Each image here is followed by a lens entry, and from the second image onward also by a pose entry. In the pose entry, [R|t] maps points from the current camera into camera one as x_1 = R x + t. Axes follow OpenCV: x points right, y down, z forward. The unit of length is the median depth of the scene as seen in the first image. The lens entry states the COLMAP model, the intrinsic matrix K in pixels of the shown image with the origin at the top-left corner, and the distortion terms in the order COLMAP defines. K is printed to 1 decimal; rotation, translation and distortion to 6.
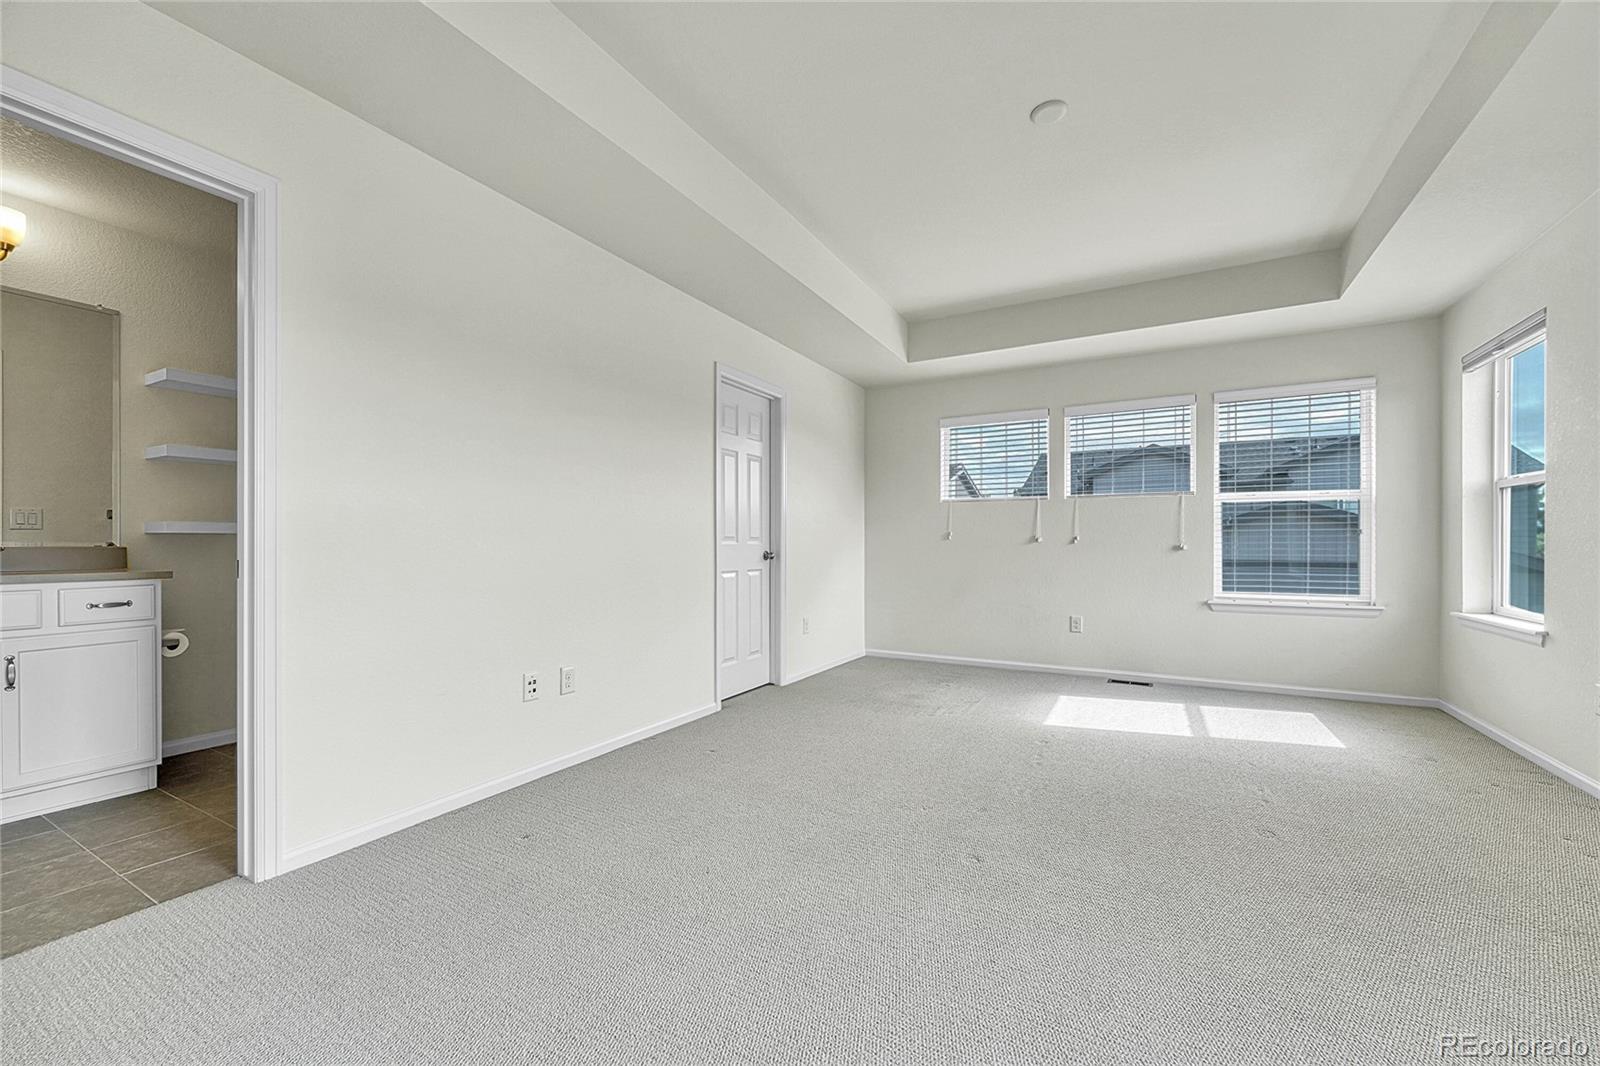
lens RADIAL K [[643.8, 0, 796.5], [0, 643.8, 538.0], [0, 0, 1]] dist [-0.000167, 0.000235]
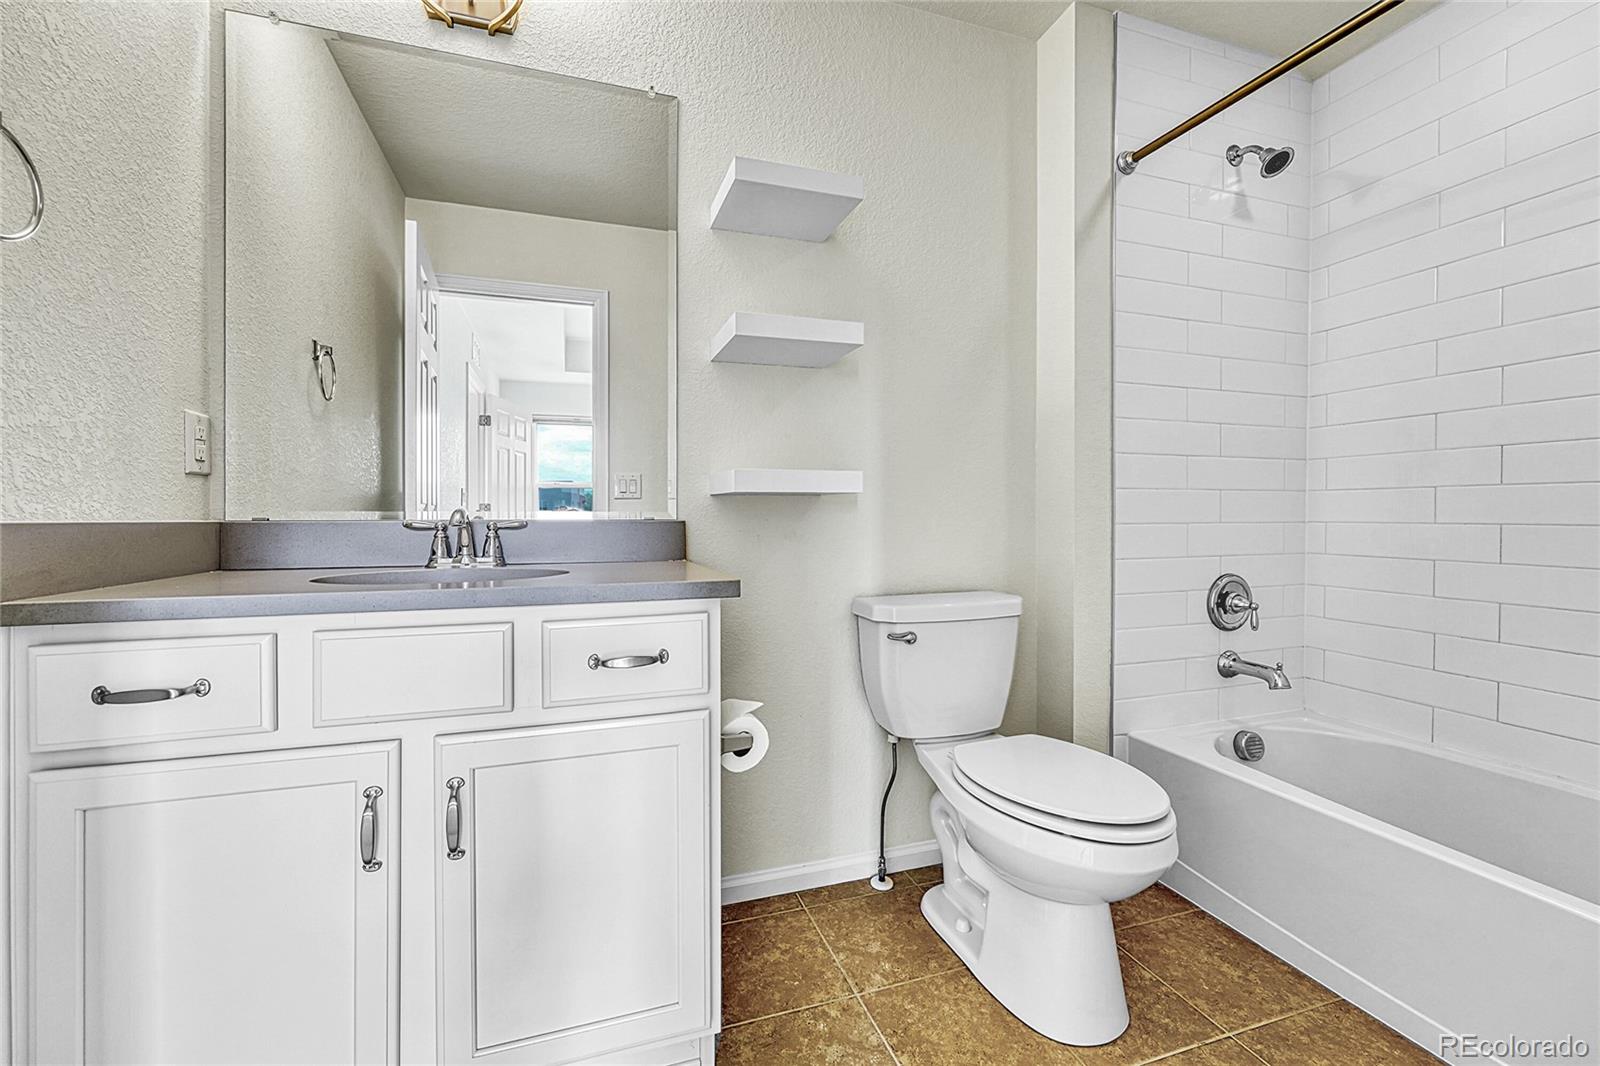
lens RADIAL K [[643.8, 0, 796.5], [0, 643.8, 538.0], [0, 0, 1]] dist [-0.000167, 0.000235]
pose [[0.784169, 0.031817, -0.619731, -0.689432], [-0.008457, 0.999140, 0.040595, 0.009677], [0.620489, -0.026593, 0.783764, 0.703444]]
